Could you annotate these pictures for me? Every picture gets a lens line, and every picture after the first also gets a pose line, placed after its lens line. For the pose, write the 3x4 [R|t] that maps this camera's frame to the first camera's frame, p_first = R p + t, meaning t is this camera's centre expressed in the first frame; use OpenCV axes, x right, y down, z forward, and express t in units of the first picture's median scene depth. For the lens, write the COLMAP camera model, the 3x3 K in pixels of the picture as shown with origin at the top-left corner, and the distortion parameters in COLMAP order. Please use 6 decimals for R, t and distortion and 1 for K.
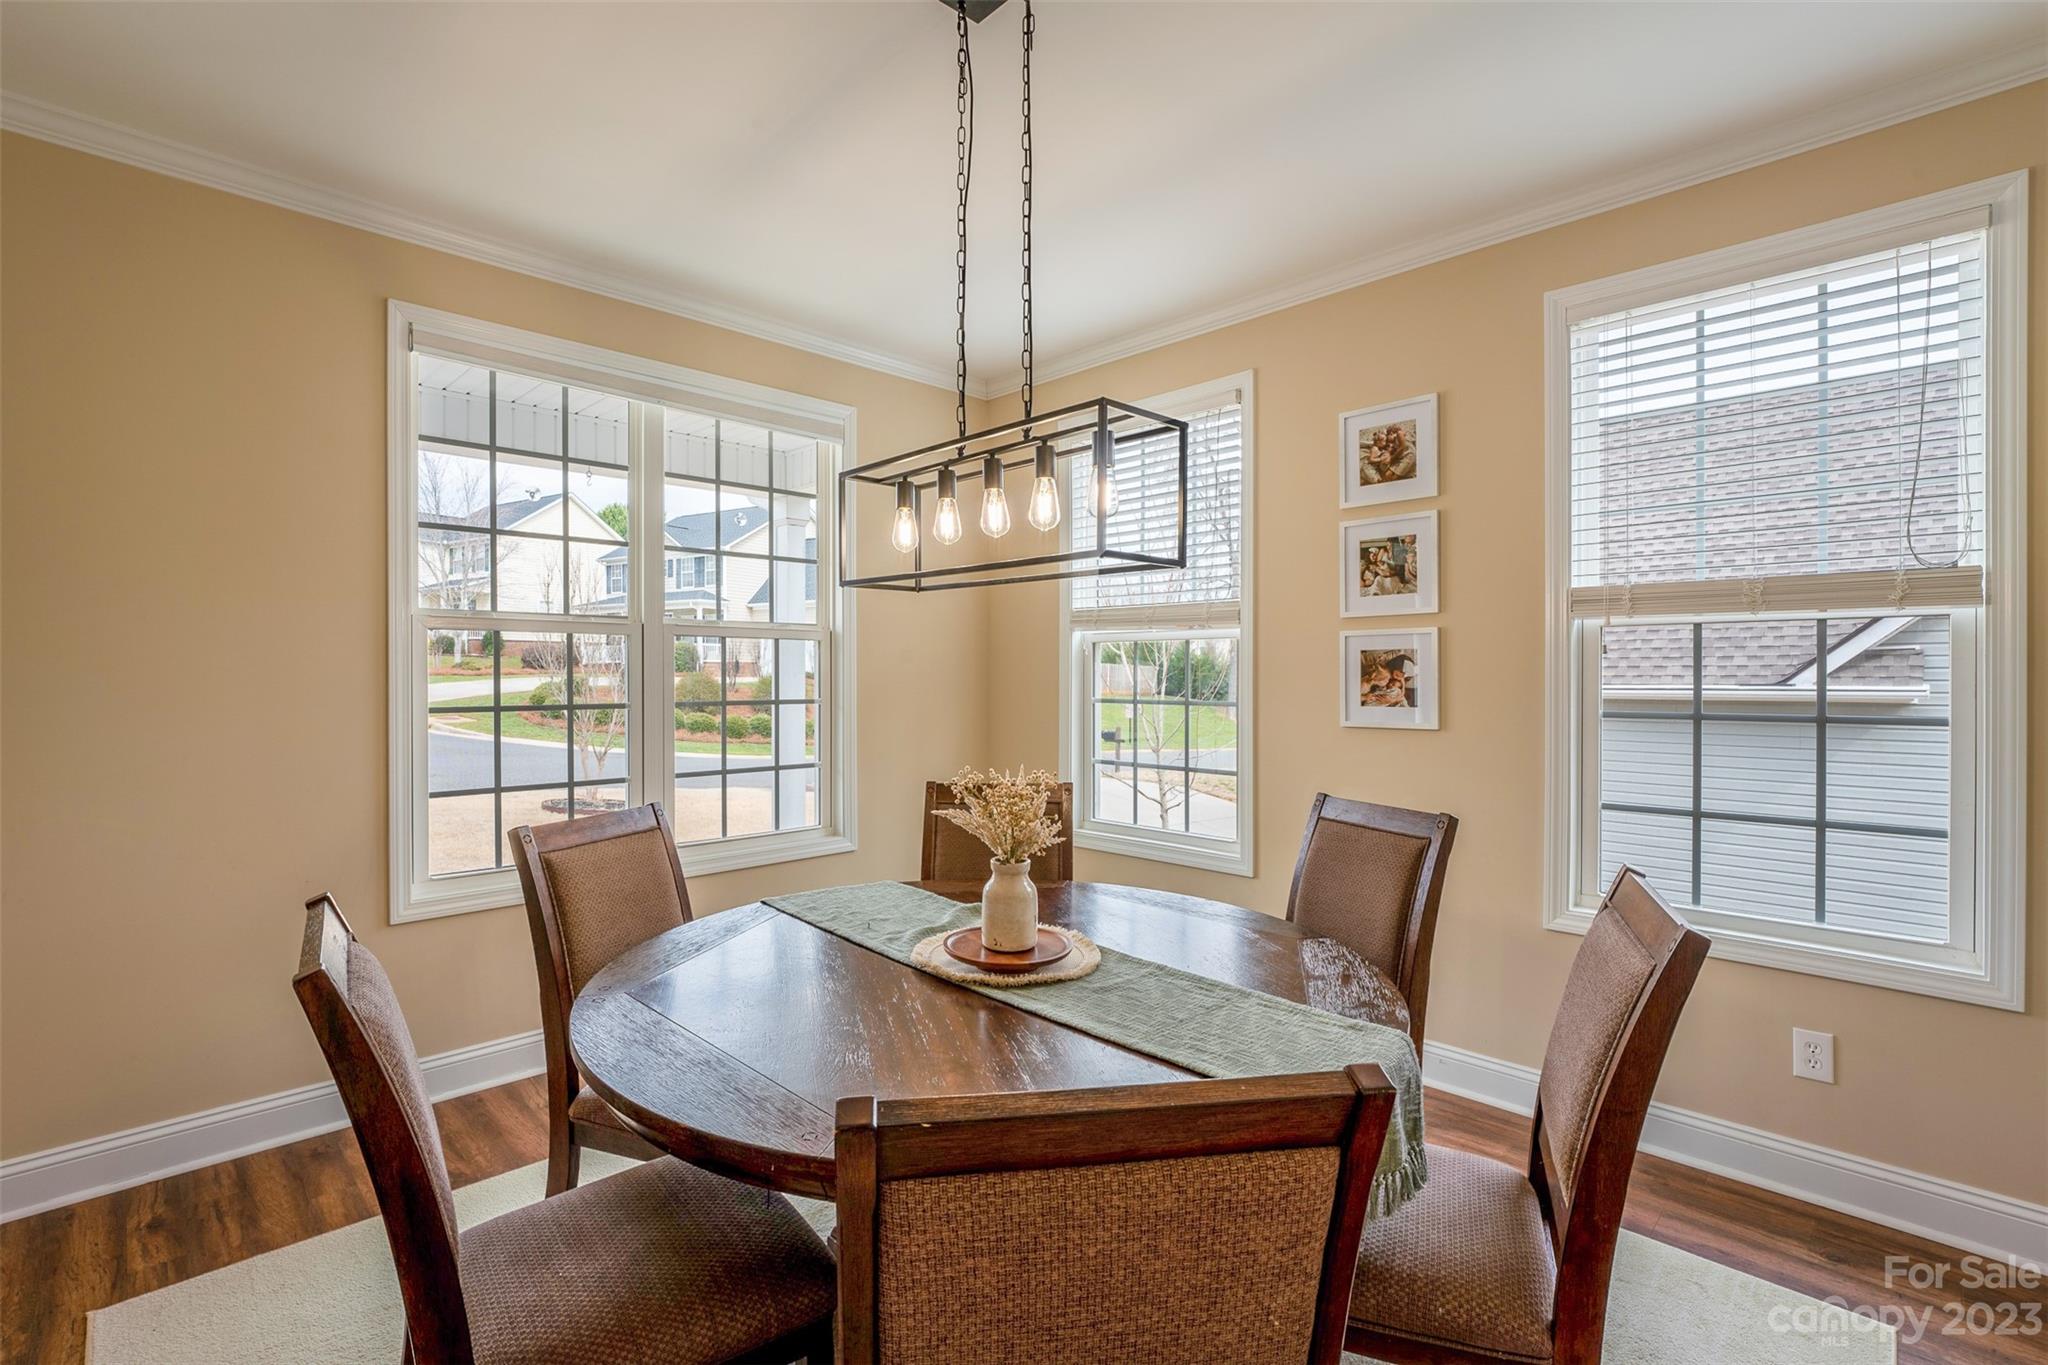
lens RADIAL K [[929.7, 0, 1025.6], [0, 929.7, 674.2], [0, 0, 1]] dist [-0.006962, 0.000683]
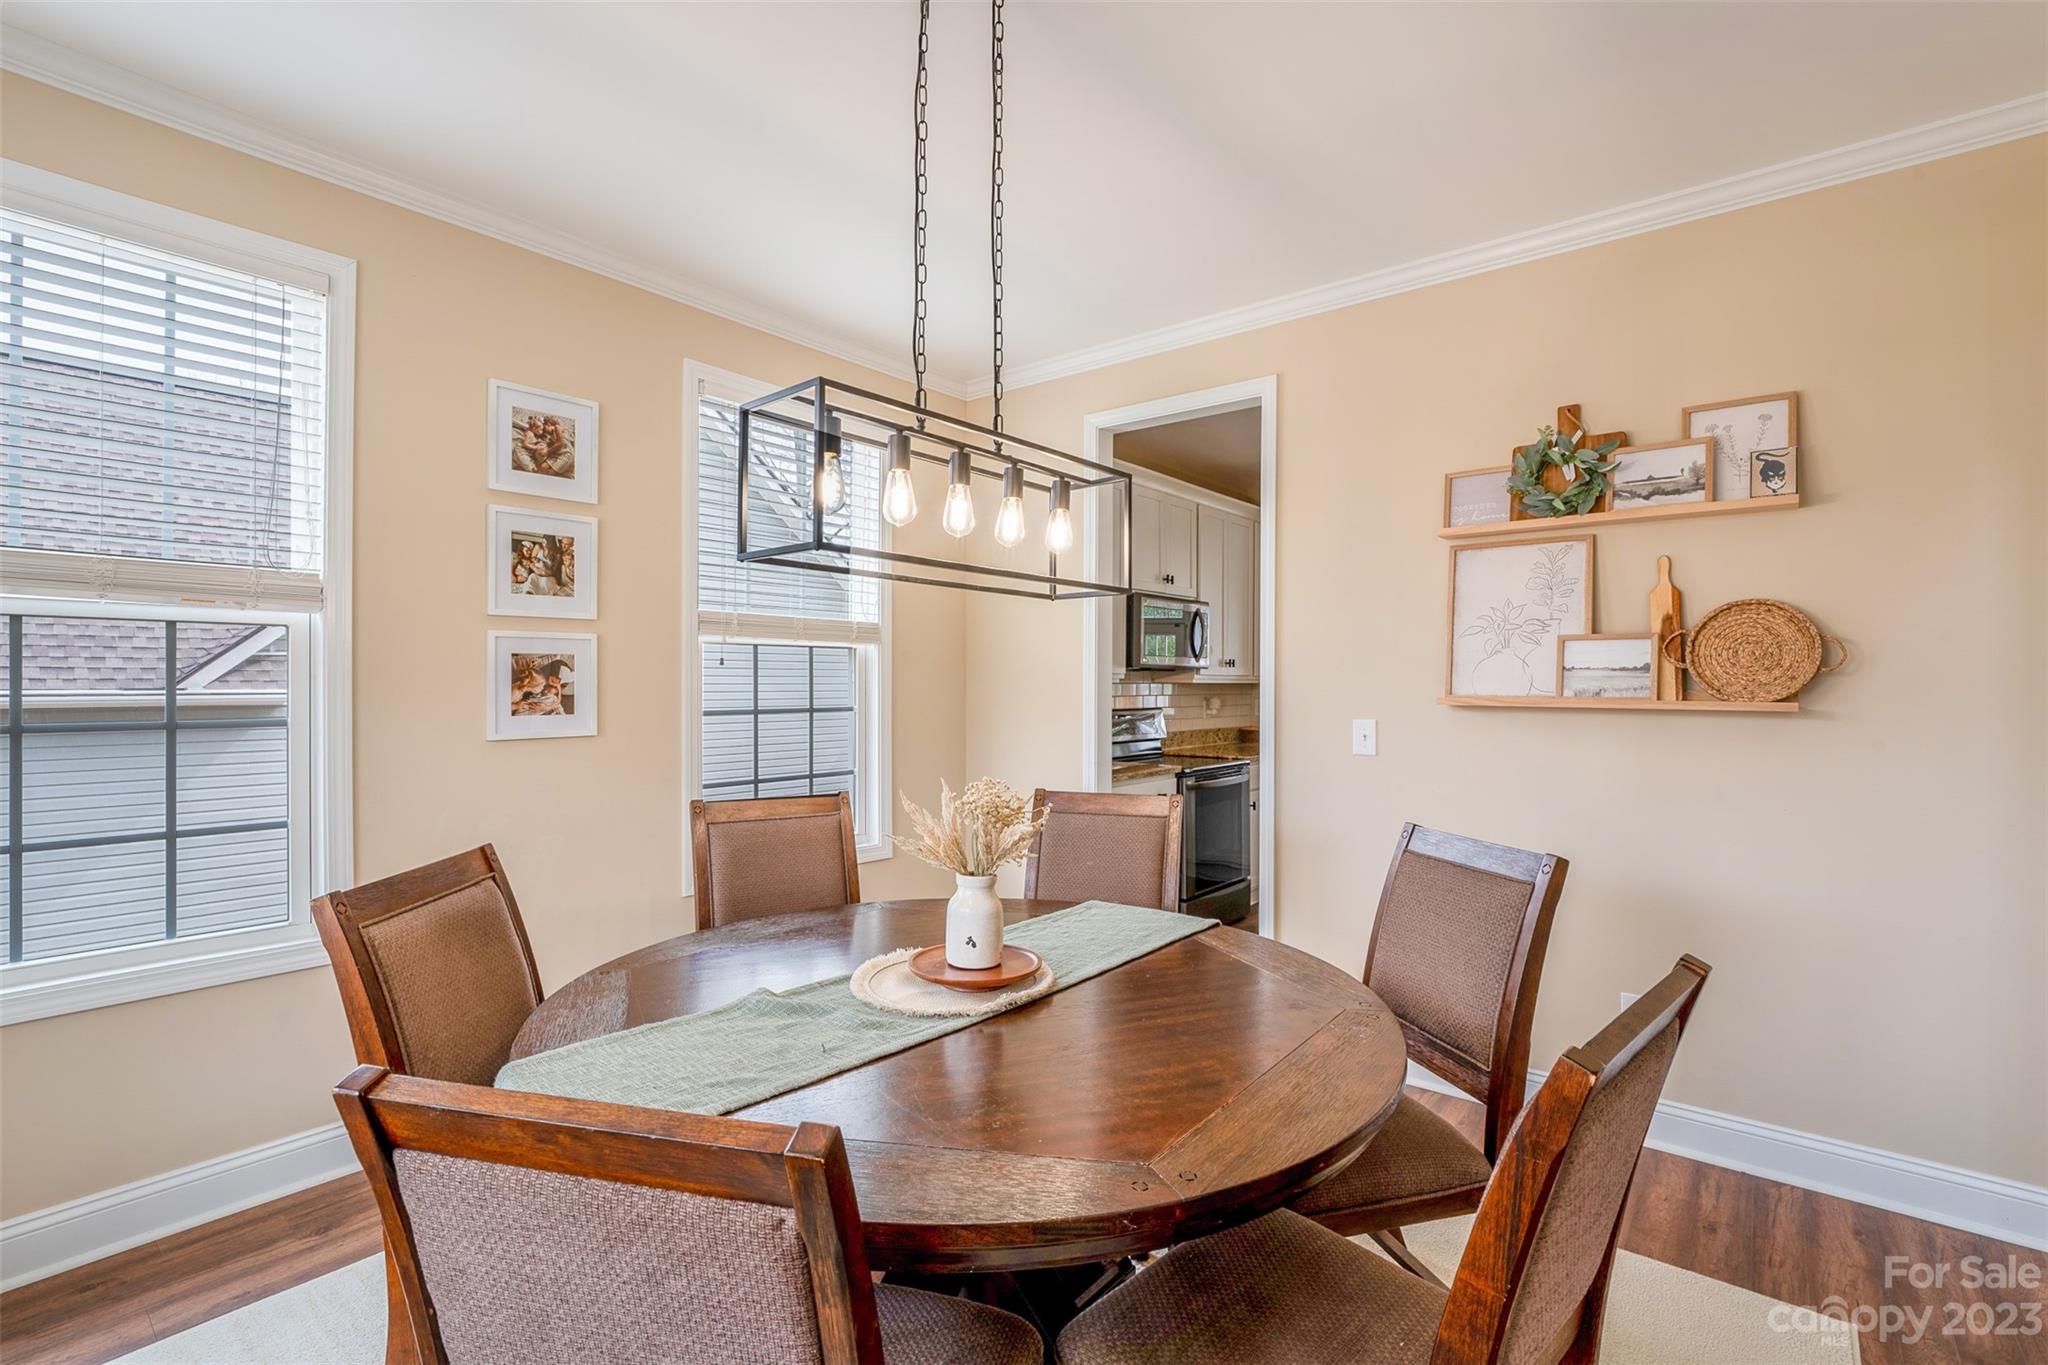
lens RADIAL K [[929.7, 0, 1010.7], [0, 929.7, 670.0], [0, 0, 1]] dist [-0.006962, 0.000683]
pose [[-0.095372, 0.011589, 0.995374, -0.580707], [-0.003760, 0.999921, -0.012002, -0.000978], [-0.995435, -0.004888, -0.095321, 0.620380]]
